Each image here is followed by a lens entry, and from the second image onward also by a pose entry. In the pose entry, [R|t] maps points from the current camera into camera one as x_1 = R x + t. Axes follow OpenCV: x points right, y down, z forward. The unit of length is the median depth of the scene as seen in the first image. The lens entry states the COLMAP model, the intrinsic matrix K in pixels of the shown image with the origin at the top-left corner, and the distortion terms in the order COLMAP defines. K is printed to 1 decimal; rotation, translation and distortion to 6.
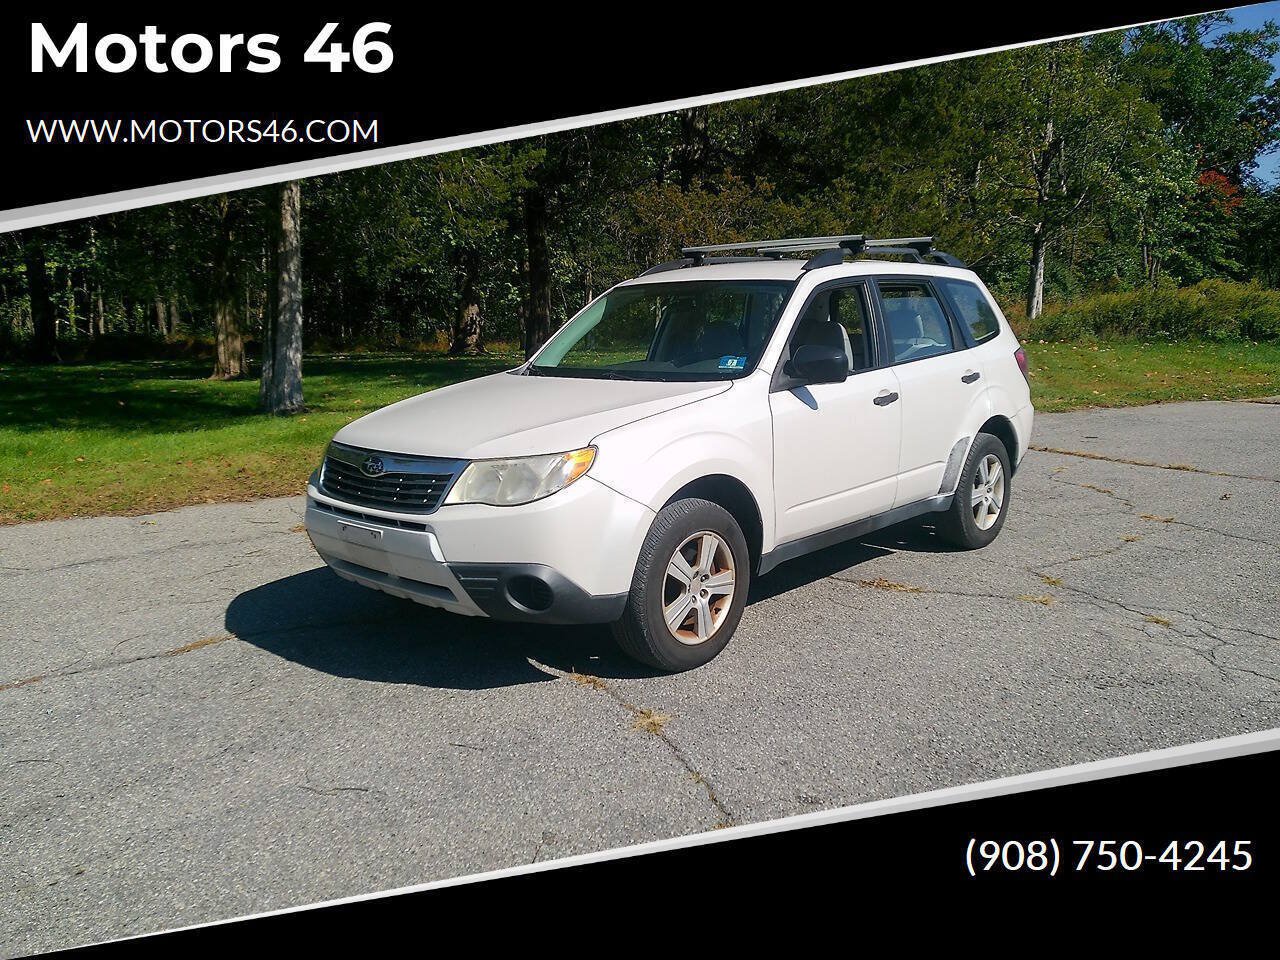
lens RADIAL K [[987.7, 0, 637.0], [0, 987.7, 485.0], [0, 0, 1]] dist [0.064492, -0.075897]
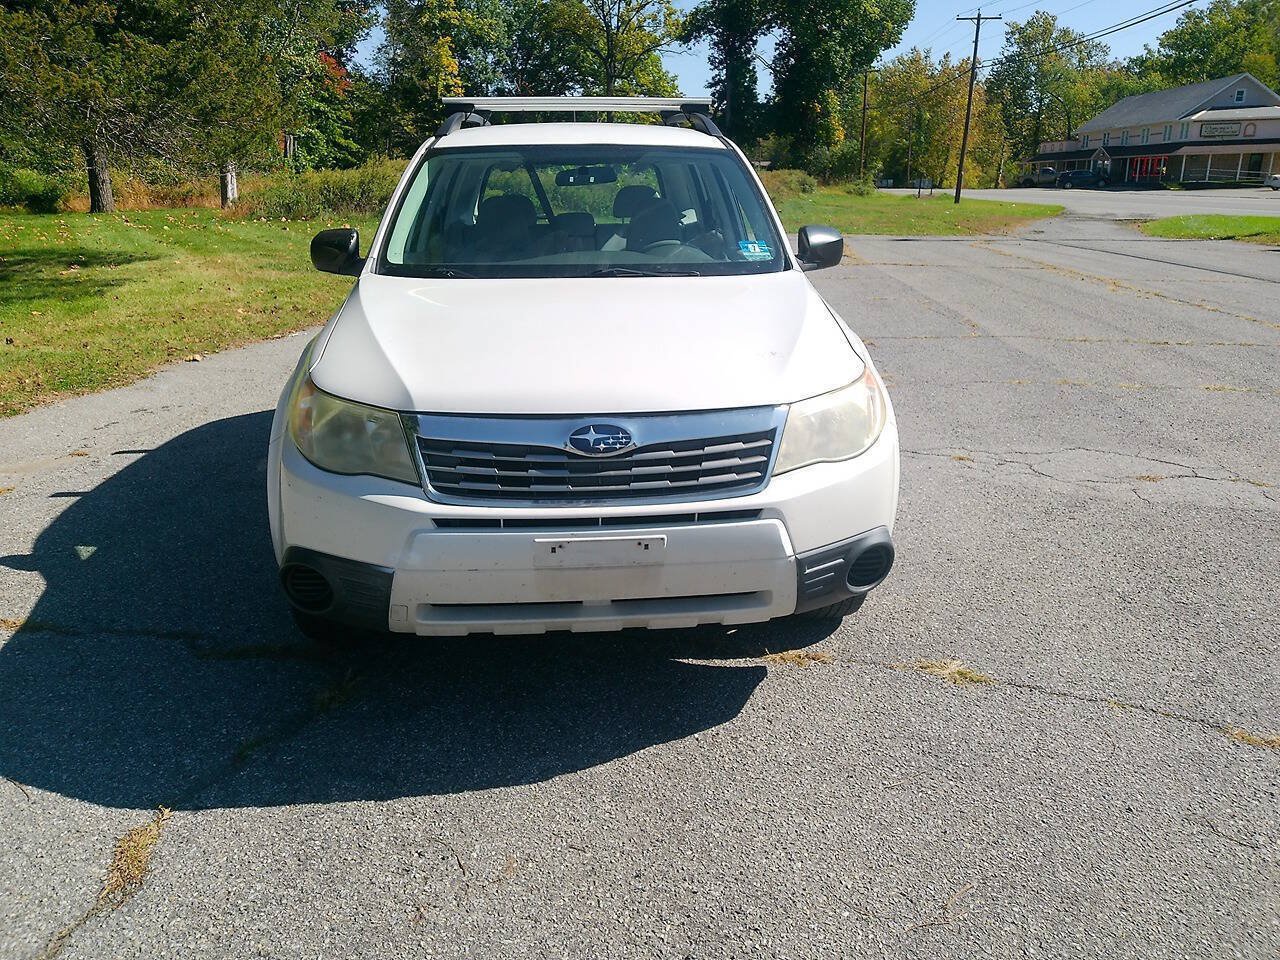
lens RADIAL K [[983.7, 0, 640.0], [0, 983.7, 480.0], [0, 0, 1]] dist [0.053092, -0.083346]
pose [[0.673022, -0.199070, 0.712329, -0.482125], [0.115581, 0.979573, 0.164552, -0.064420], [-0.730536, -0.028416, 0.682283, 0.390770]]
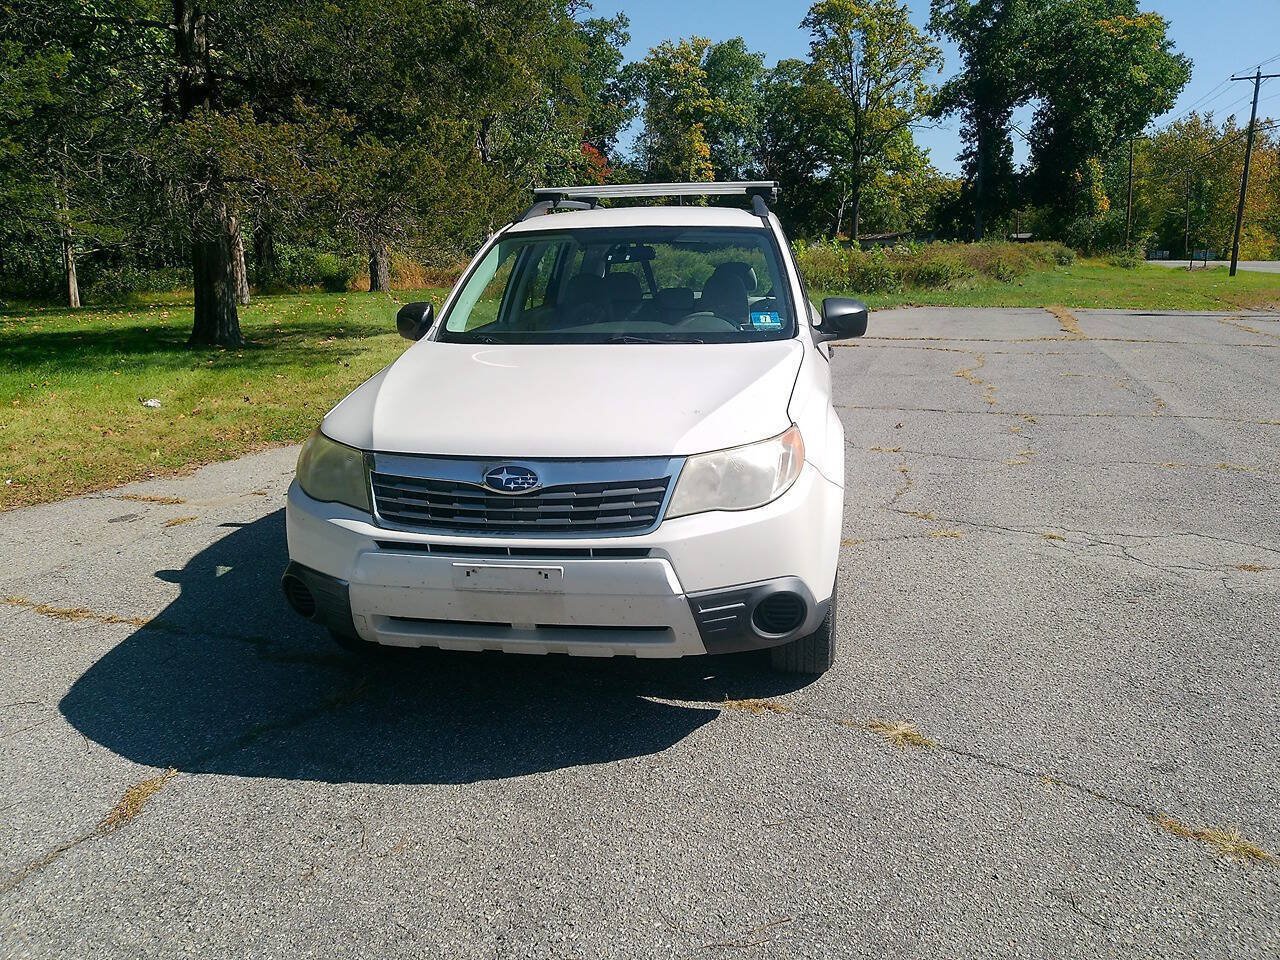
lens RADIAL K [[992.8, 0, 632.1], [0, 992.8, 478.5], [0, 0, 1]] dist [0.082166, -0.155926]
pose [[0.837515, -0.112565, 0.534693, -0.400798], [0.093499, 0.993641, 0.062732, -0.039315], [-0.538355, -0.002546, 0.842714, 0.244497]]
